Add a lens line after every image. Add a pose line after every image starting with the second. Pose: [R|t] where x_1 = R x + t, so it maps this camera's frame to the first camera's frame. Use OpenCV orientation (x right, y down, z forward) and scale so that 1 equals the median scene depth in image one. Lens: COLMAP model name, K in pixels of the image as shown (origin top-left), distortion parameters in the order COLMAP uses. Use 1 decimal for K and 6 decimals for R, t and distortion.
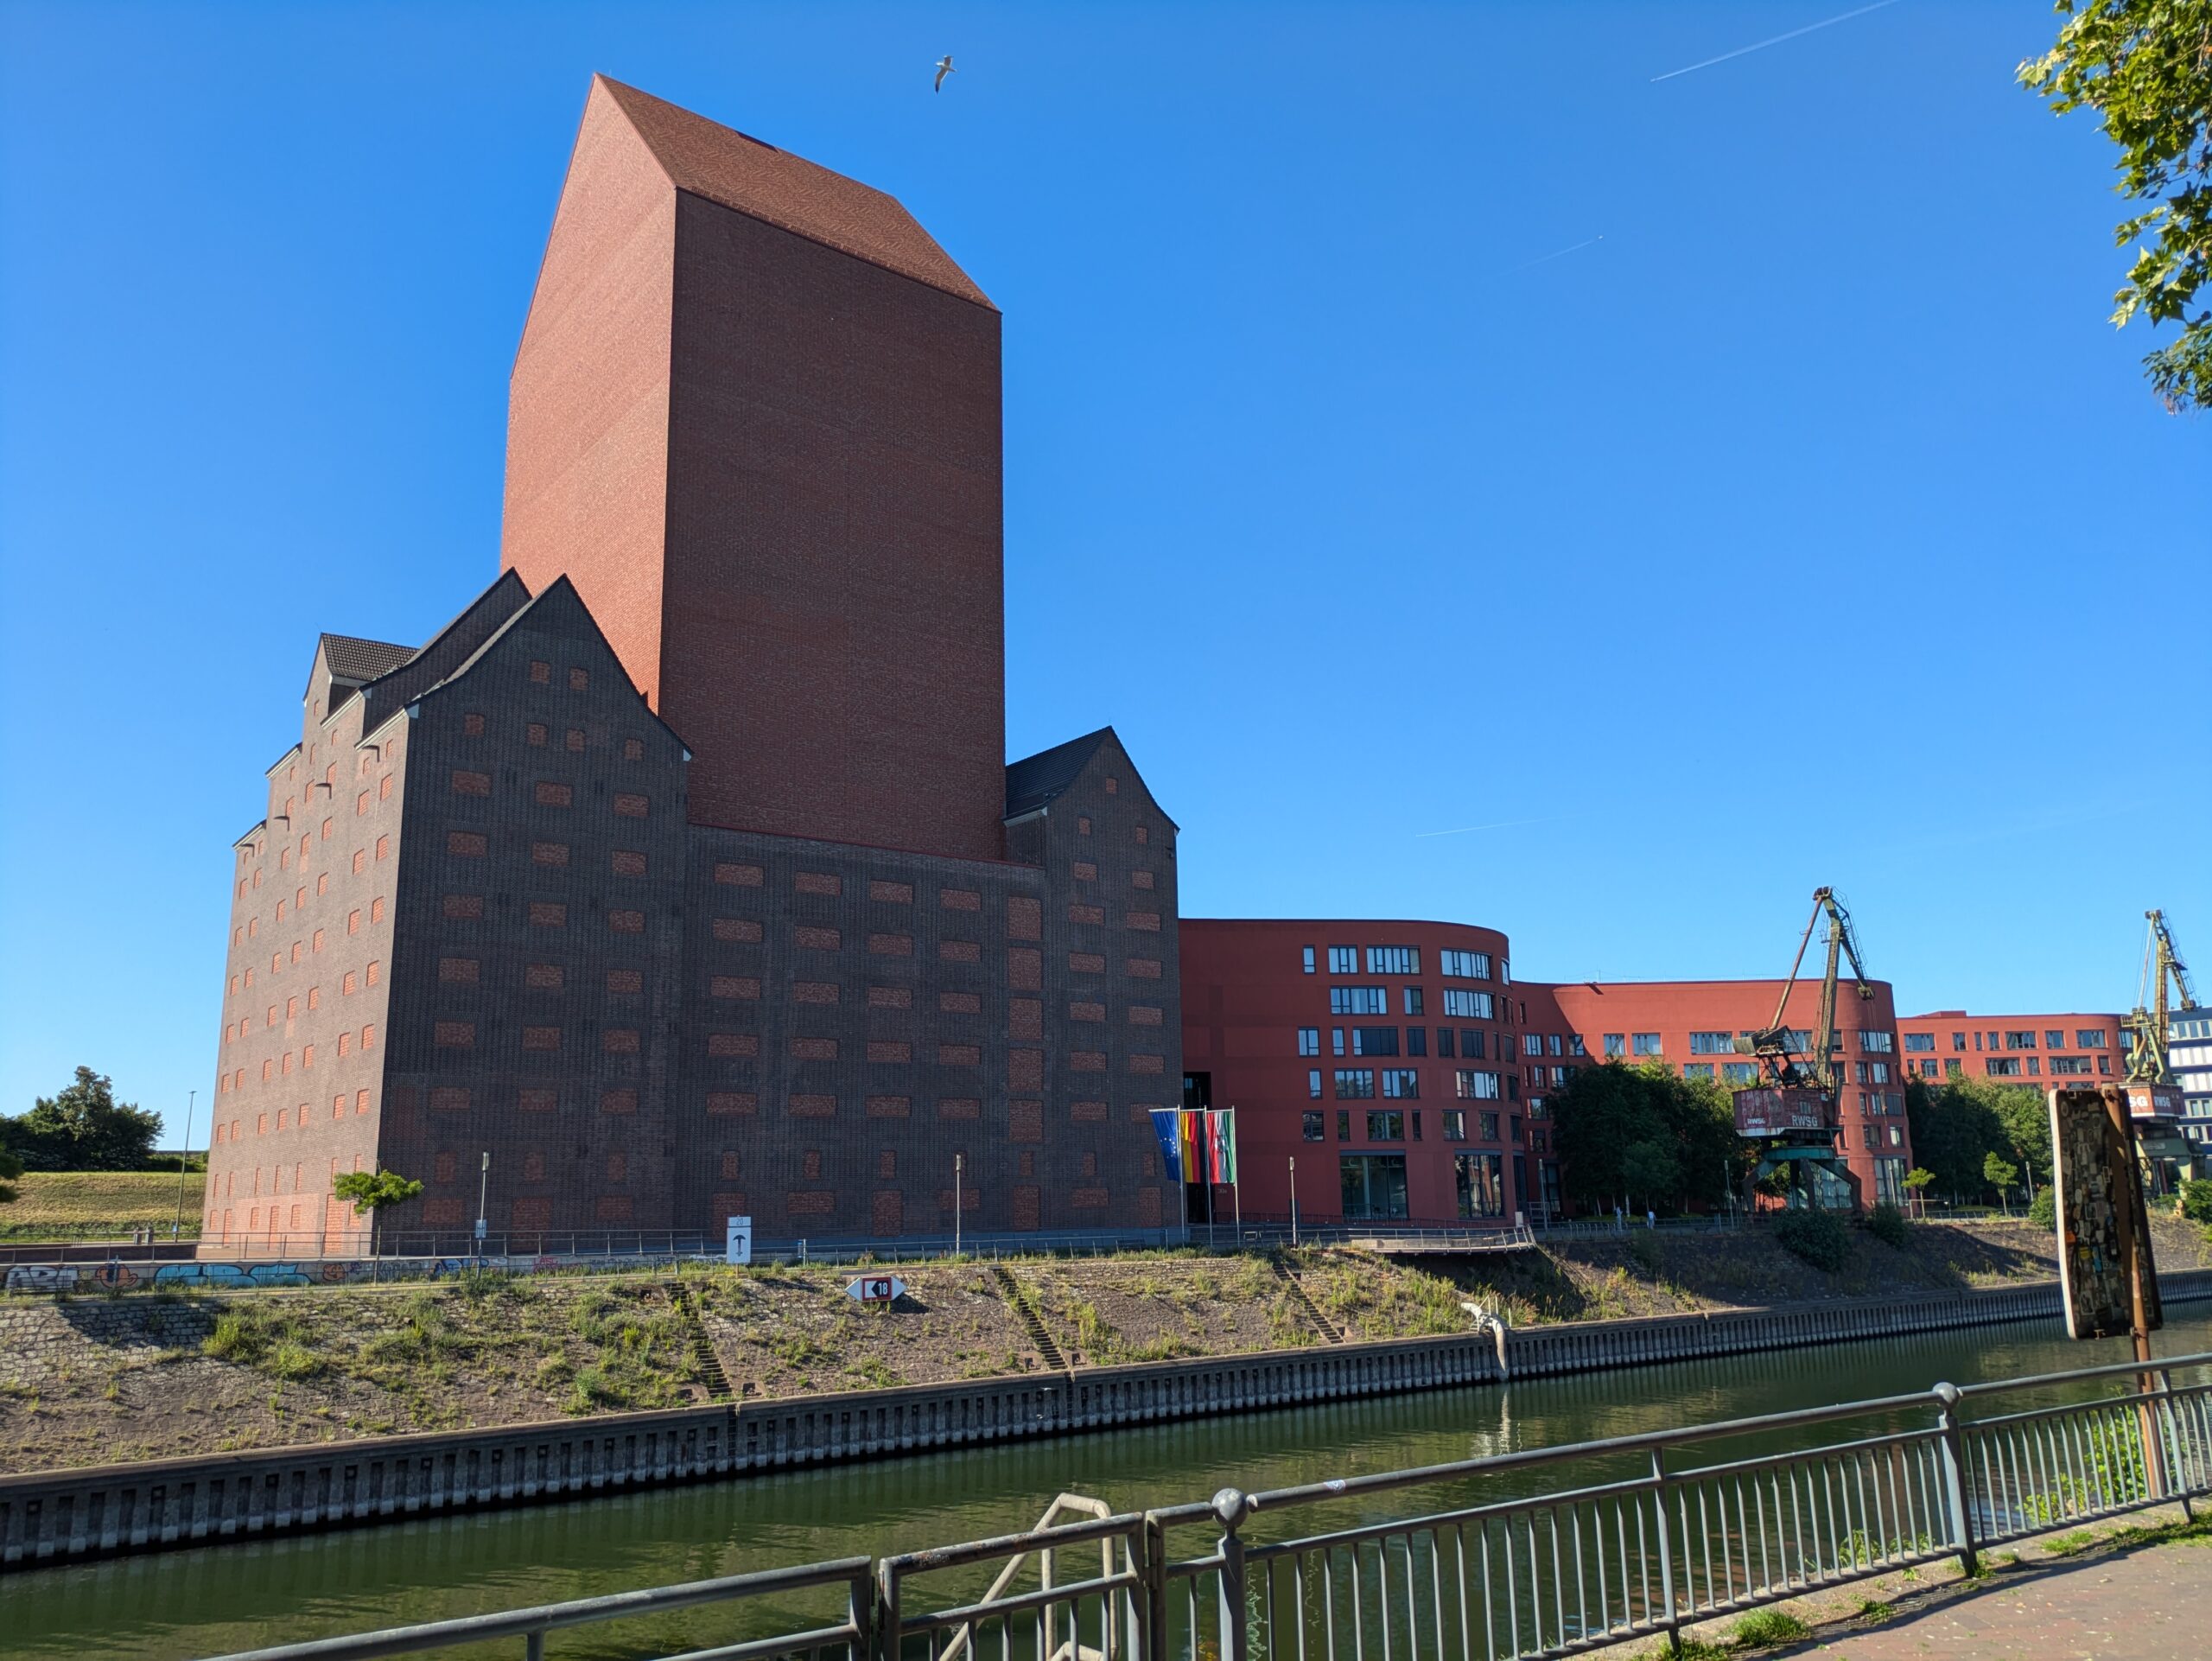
lens RADIAL K [[1645.6, 0, 1106.0], [0, 1645.6, 830.5], [0, 0, 1]] dist [0.064510, -0.071754]
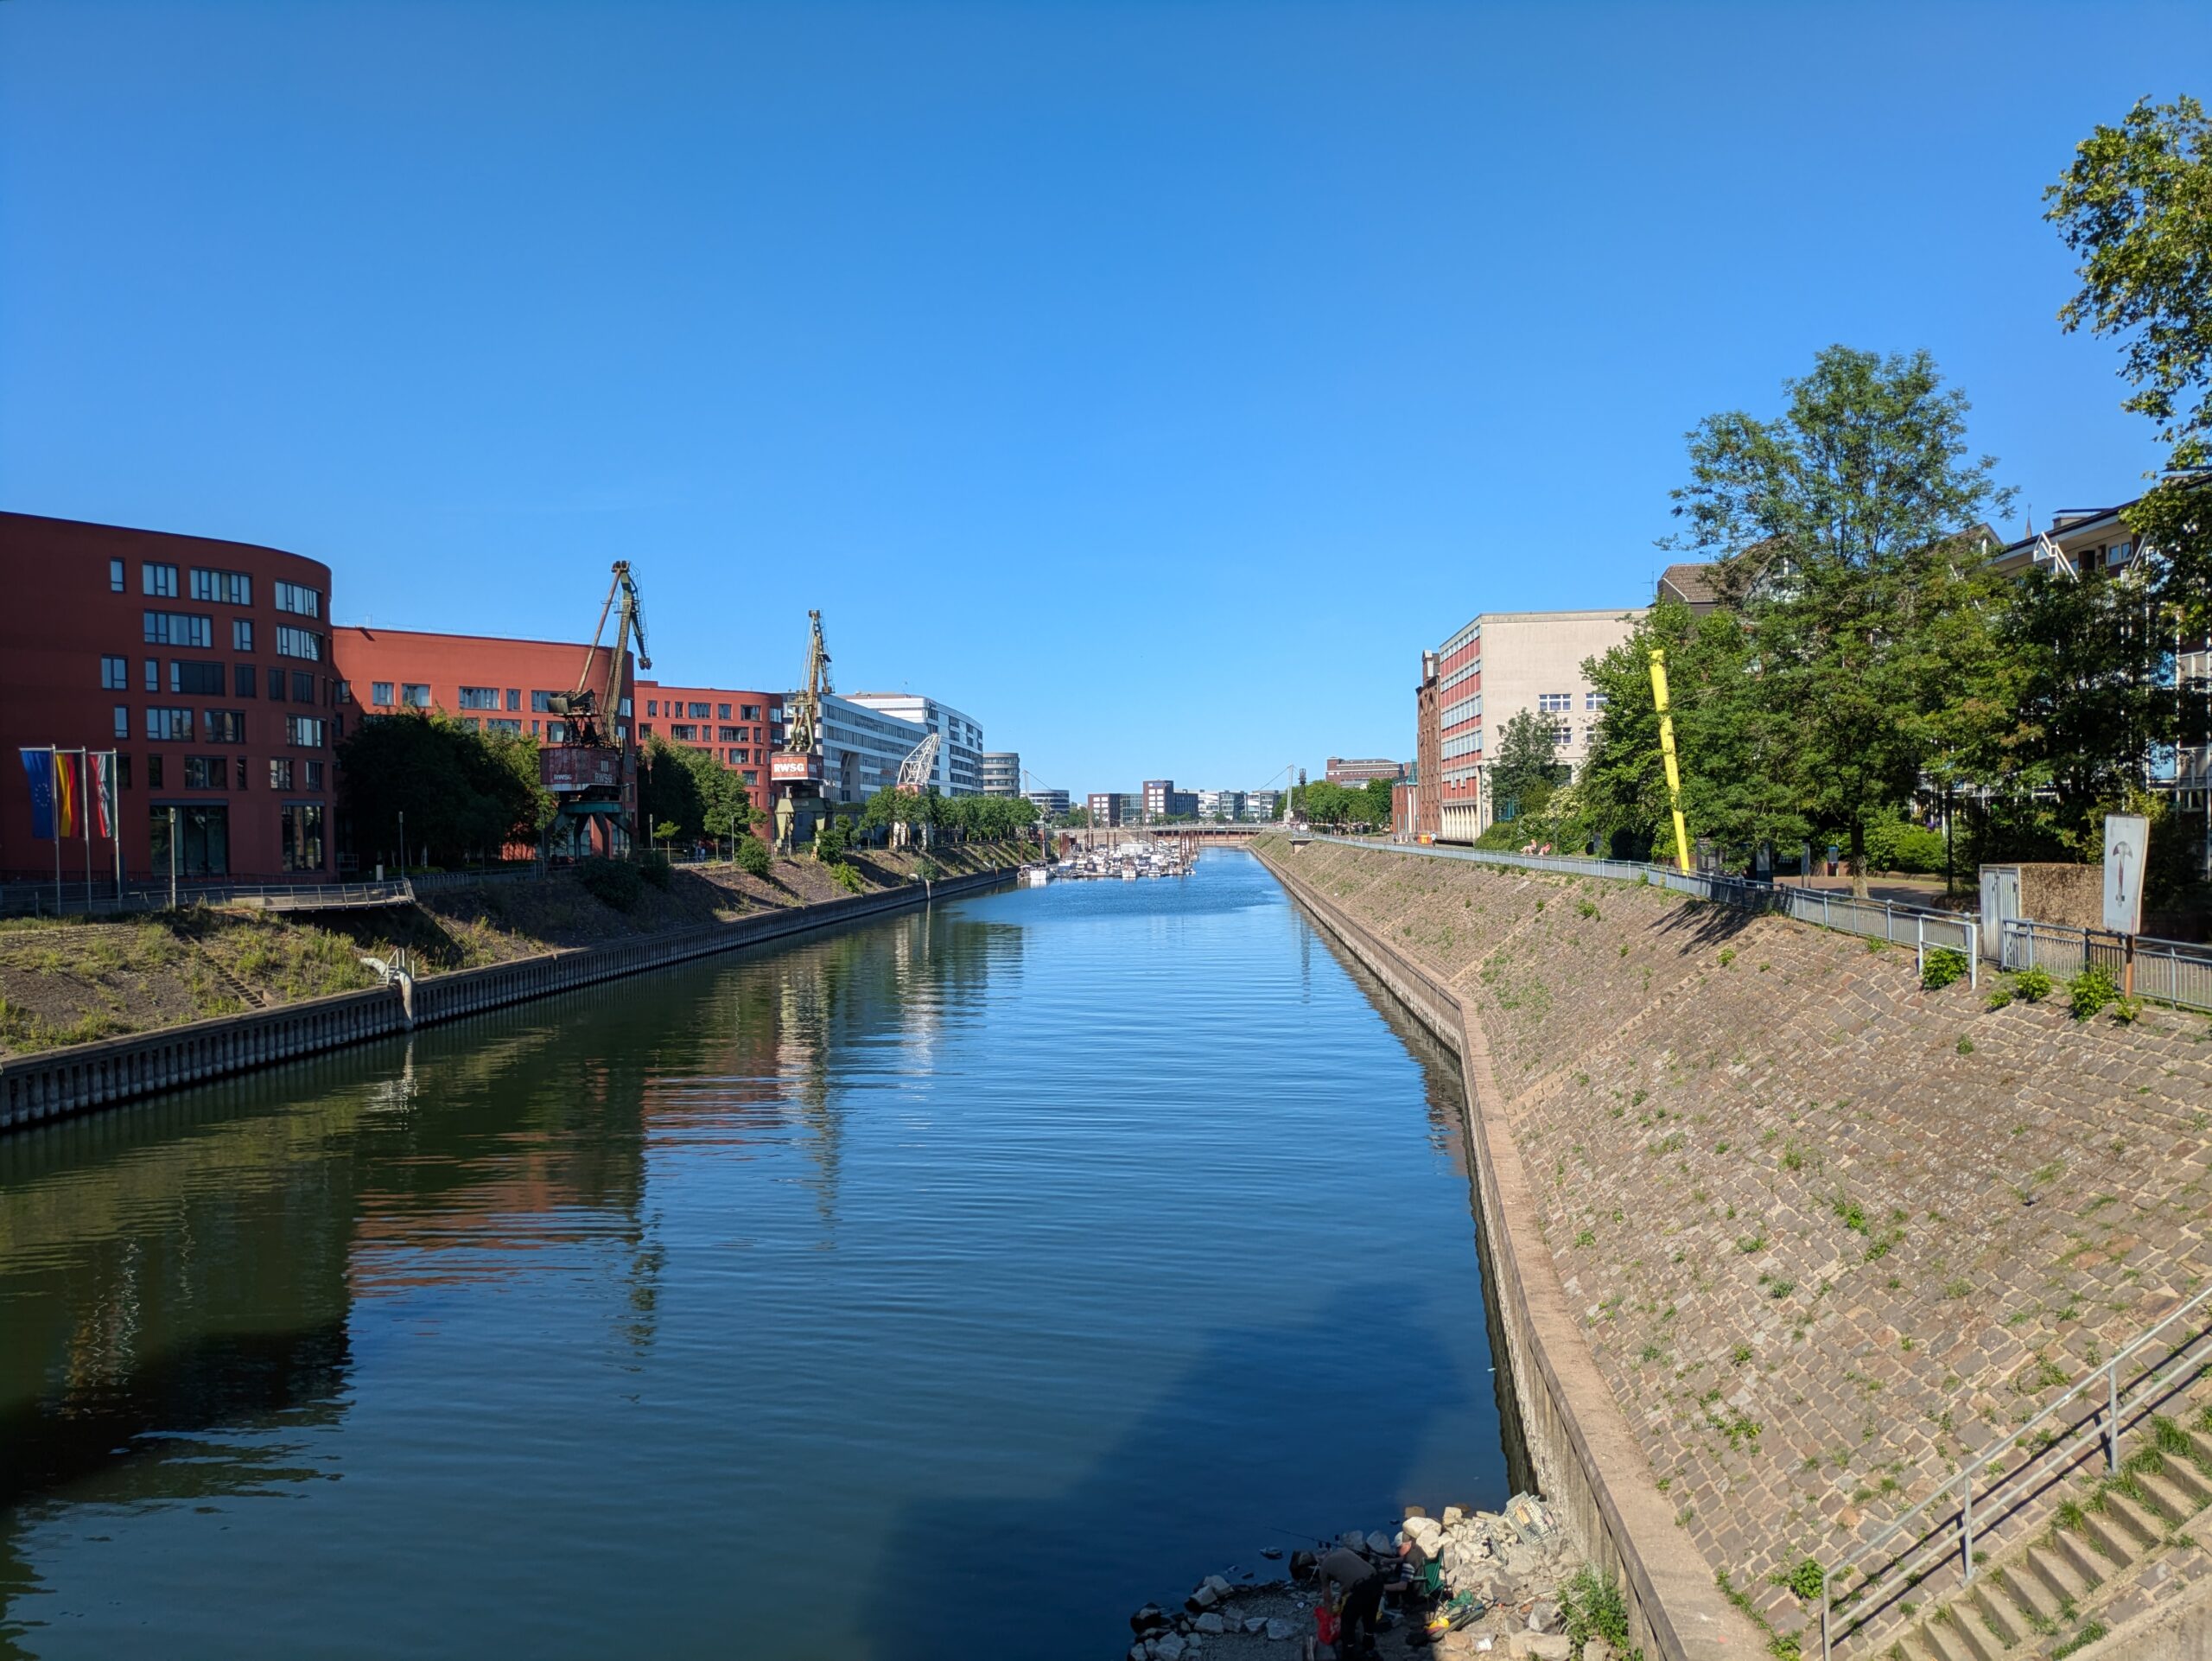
lens RADIAL K [[1645.6, 0, 1106.0], [0, 1645.6, 830.5], [0, 0, 1]] dist [0.064510, -0.071754]
pose [[0.674861, 0.005151, 0.737927, -0.205115], [-0.158738, 0.977580, 0.138348, 0.010530], [-0.720670, -0.210503, 0.660548, 0.067001]]
